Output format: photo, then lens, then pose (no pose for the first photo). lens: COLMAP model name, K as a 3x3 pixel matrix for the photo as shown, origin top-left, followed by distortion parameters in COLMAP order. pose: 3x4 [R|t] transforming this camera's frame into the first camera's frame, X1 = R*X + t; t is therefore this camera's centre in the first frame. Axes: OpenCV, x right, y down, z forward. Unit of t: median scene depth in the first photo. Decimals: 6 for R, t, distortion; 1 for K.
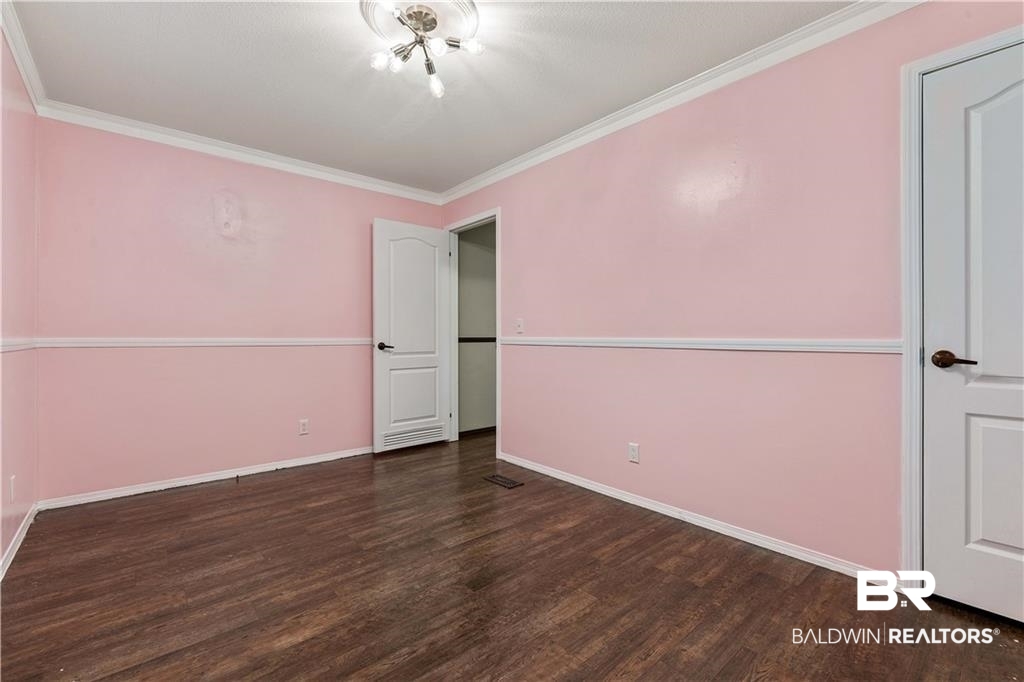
lens RADIAL K [[439.3, 0, 512.0], [0, 439.3, 341.0], [0, 0, 1]] dist [0.000213, -0.000152]
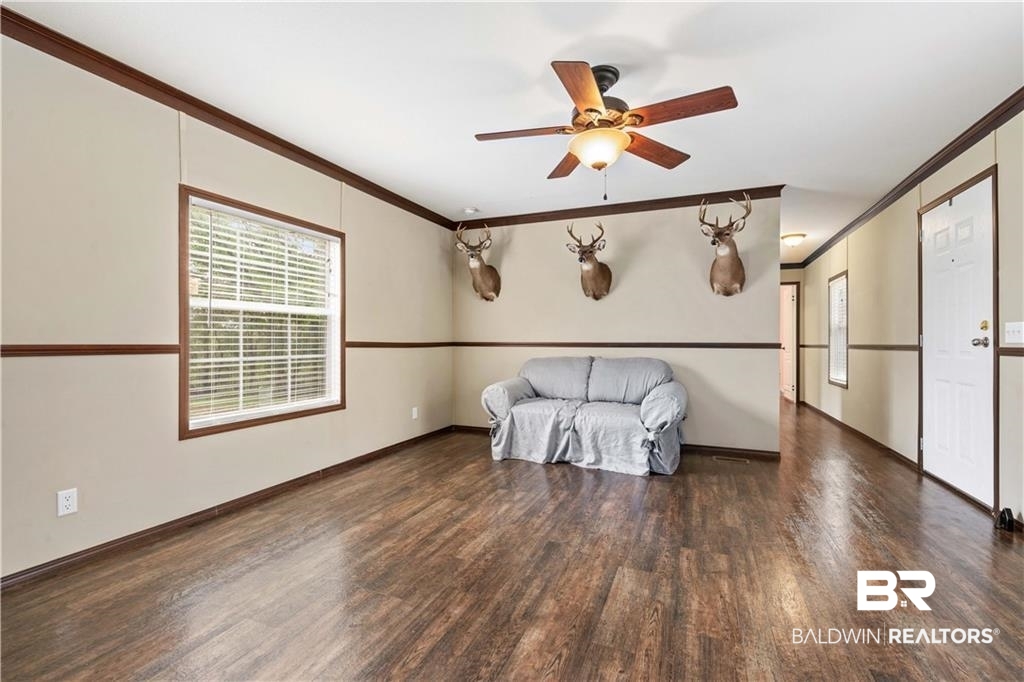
lens RADIAL K [[454.2, 0, 512.0], [0, 454.2, 341.0], [0, 0, 1]] dist [0.016063, -0.000562]
pose [[-0.896892, -0.003966, -0.442233, 0.554944], [-0.007598, 0.999950, 0.006442, -0.016301], [0.442185, 0.009138, -0.896877, 1.983666]]
